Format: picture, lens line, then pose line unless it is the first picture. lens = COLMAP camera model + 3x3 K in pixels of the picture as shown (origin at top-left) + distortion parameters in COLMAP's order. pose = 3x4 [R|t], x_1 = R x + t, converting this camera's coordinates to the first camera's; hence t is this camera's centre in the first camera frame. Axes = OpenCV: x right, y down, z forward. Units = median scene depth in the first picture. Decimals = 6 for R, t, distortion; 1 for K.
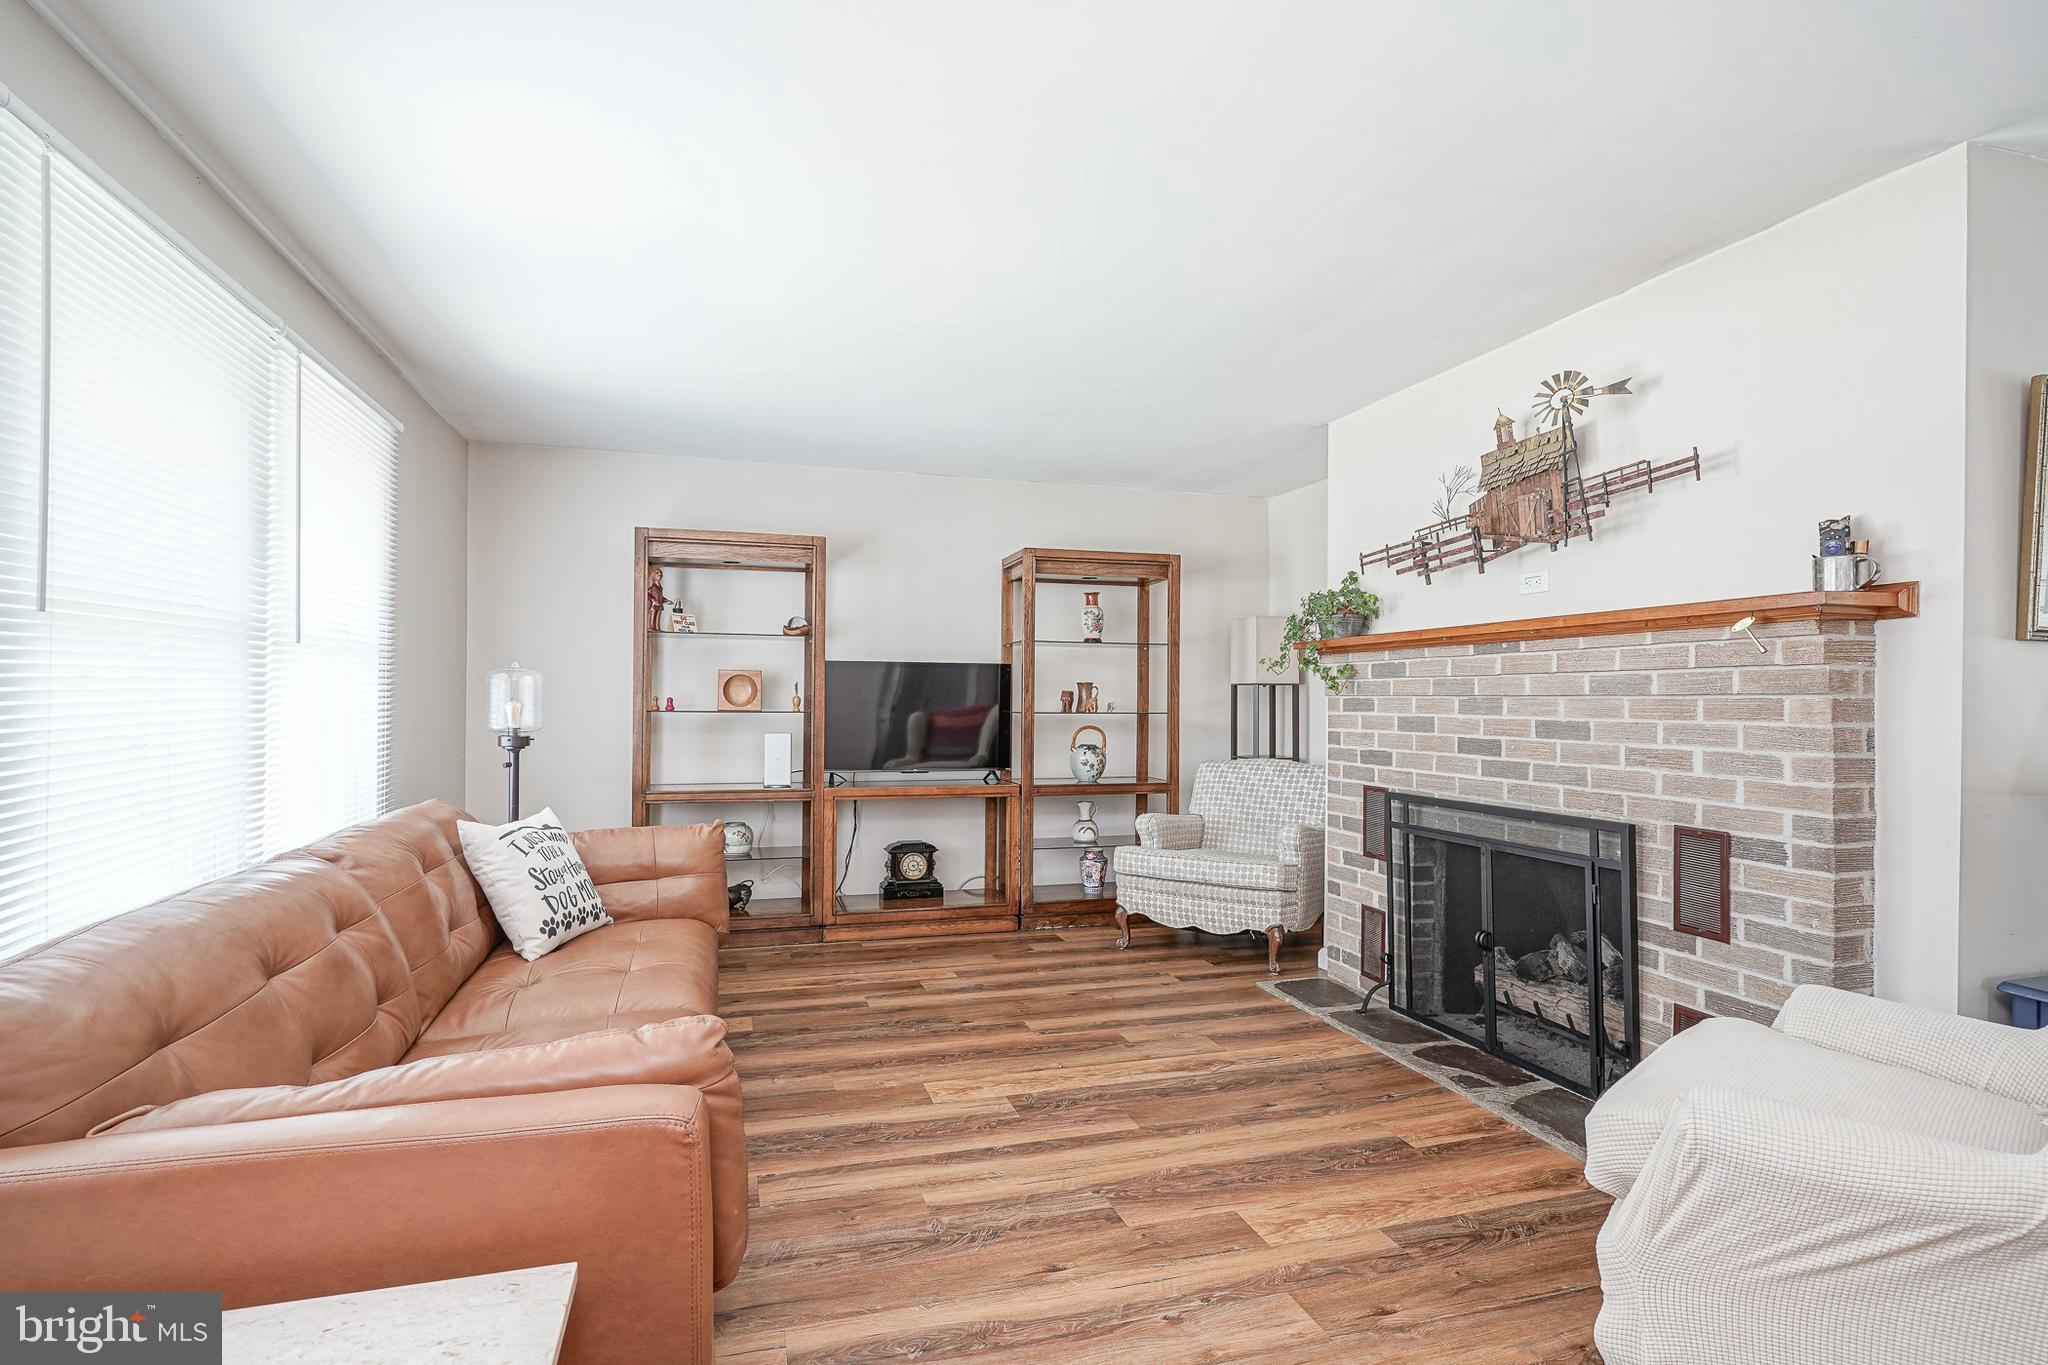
lens RADIAL K [[1020.4, 0, 998.0], [0, 1020.4, 691.5], [0, 0, 1]] dist [-0.009488, 0.002721]
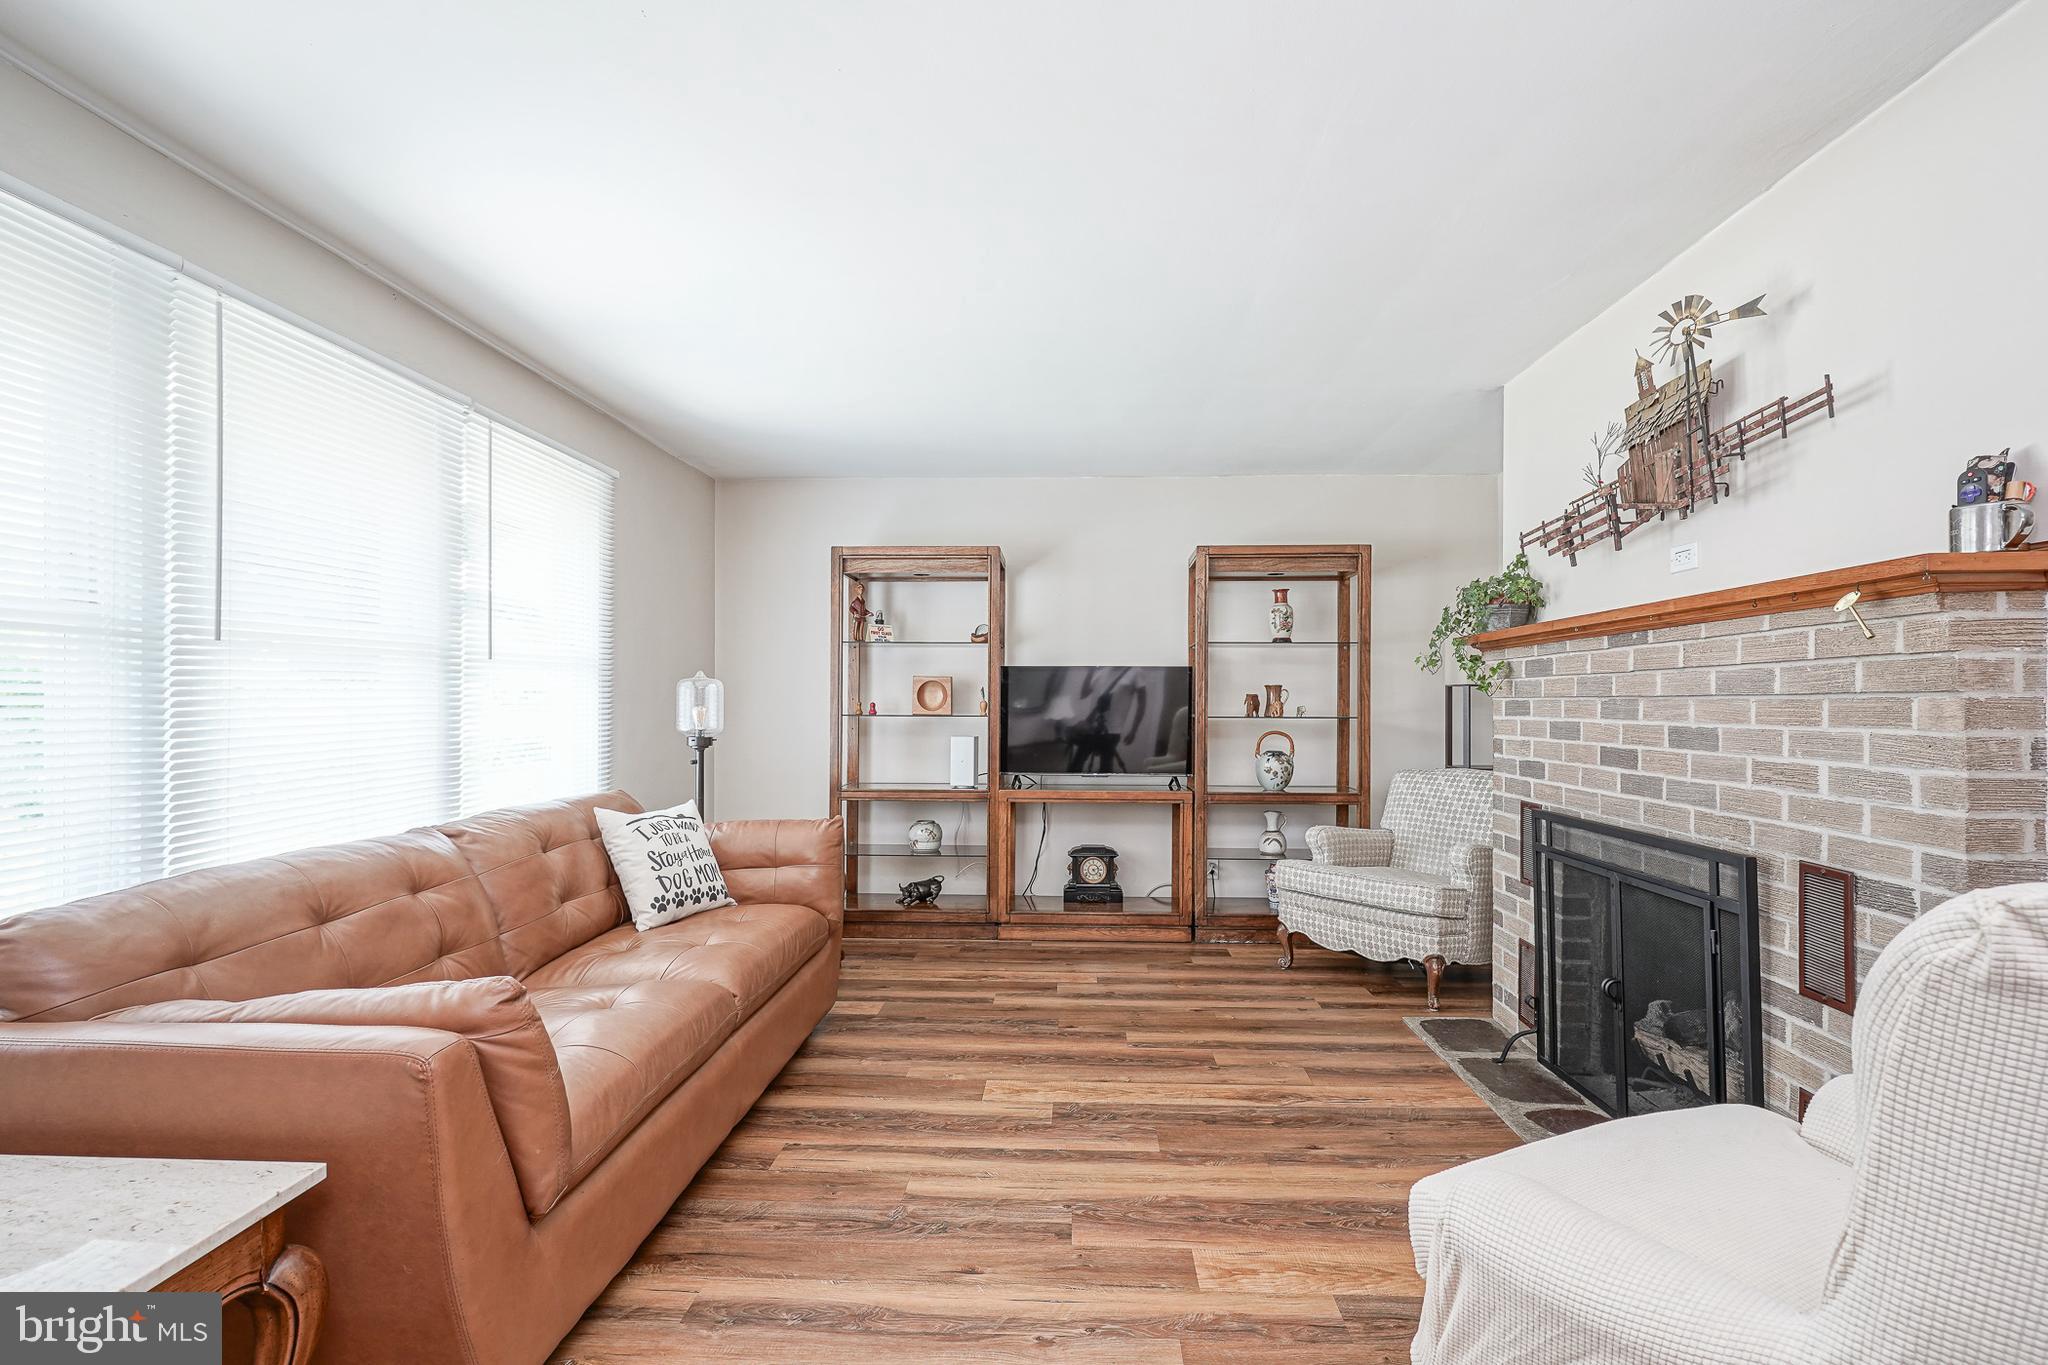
lens RADIAL K [[1020.4, 0, 996.6], [0, 1020.4, 699.3], [0, 0, 1]] dist [-0.009488, 0.002721]
pose [[0.941910, -0.005037, -0.335827, 0.278980], [0.005947, 0.999981, 0.001684, 0.001897], [0.335812, -0.003583, 0.941922, 0.044331]]
